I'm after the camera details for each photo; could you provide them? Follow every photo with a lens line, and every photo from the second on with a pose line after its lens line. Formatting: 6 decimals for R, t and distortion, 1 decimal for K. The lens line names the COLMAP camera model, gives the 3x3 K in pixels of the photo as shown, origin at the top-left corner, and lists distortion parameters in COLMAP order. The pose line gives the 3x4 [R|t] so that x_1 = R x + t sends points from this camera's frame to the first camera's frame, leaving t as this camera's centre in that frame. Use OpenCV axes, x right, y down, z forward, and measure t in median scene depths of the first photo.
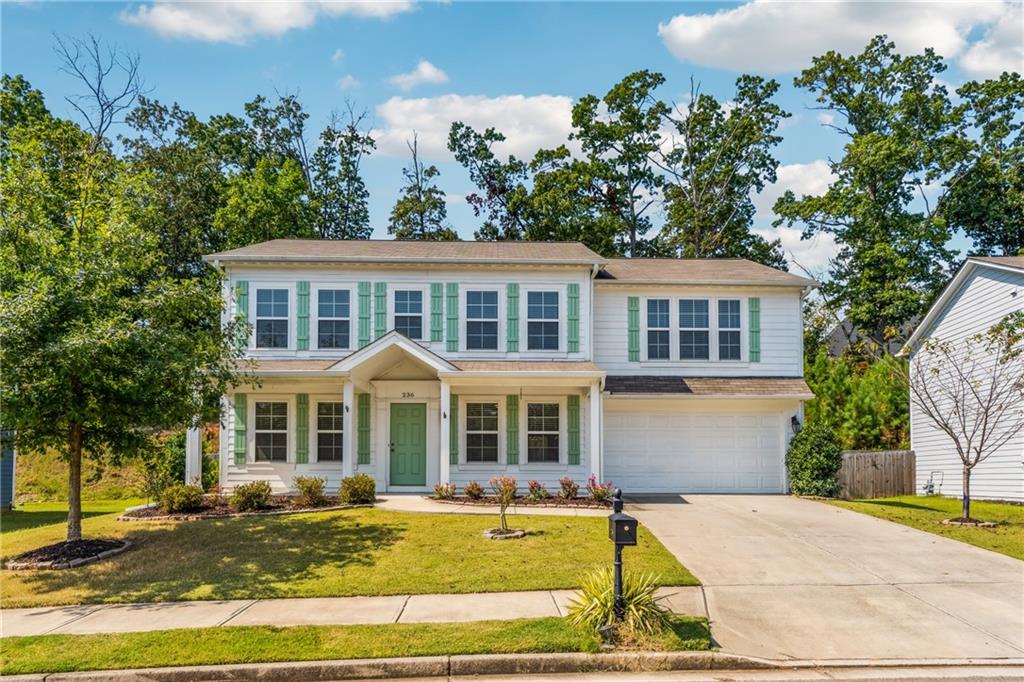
lens RADIAL K [[693.3, 0, 604.0], [0, 693.3, 249.8], [0, 0, 1]] dist [0.000149, -0.001924]
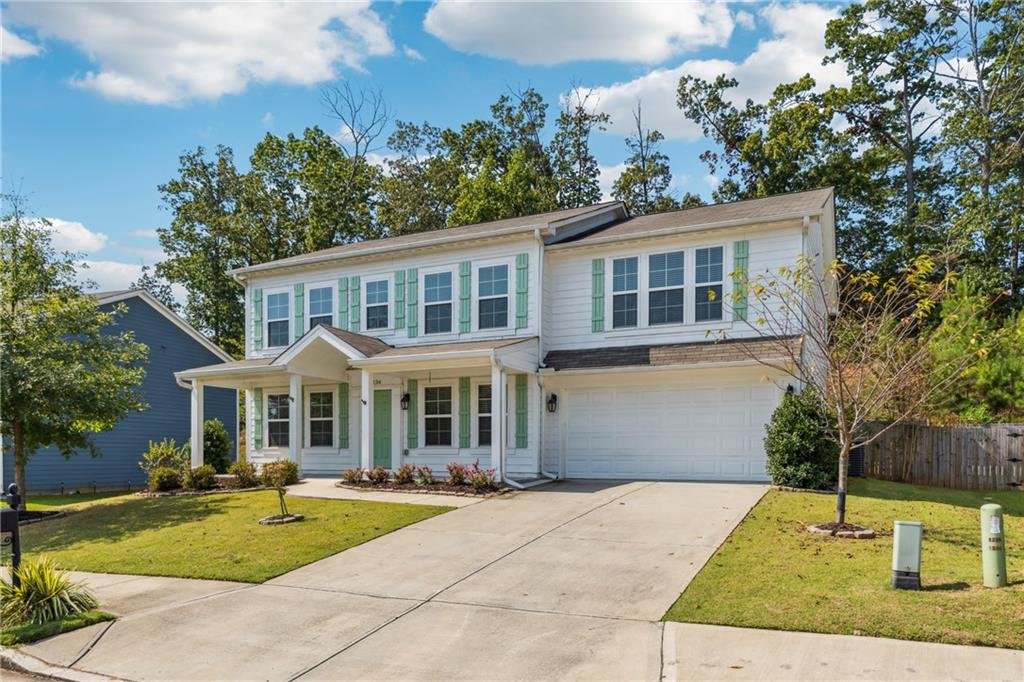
lens RADIAL K [[735.6, 0, 512.2], [0, 735.6, 266.8], [0, 0, 1]] dist [-0.002086, 0.000434]
pose [[0.877824, -0.119270, -0.463896, 0.395547], [0.150612, 0.988108, 0.030954, 0.034195], [0.454688, -0.097041, 0.885349, 0.132311]]
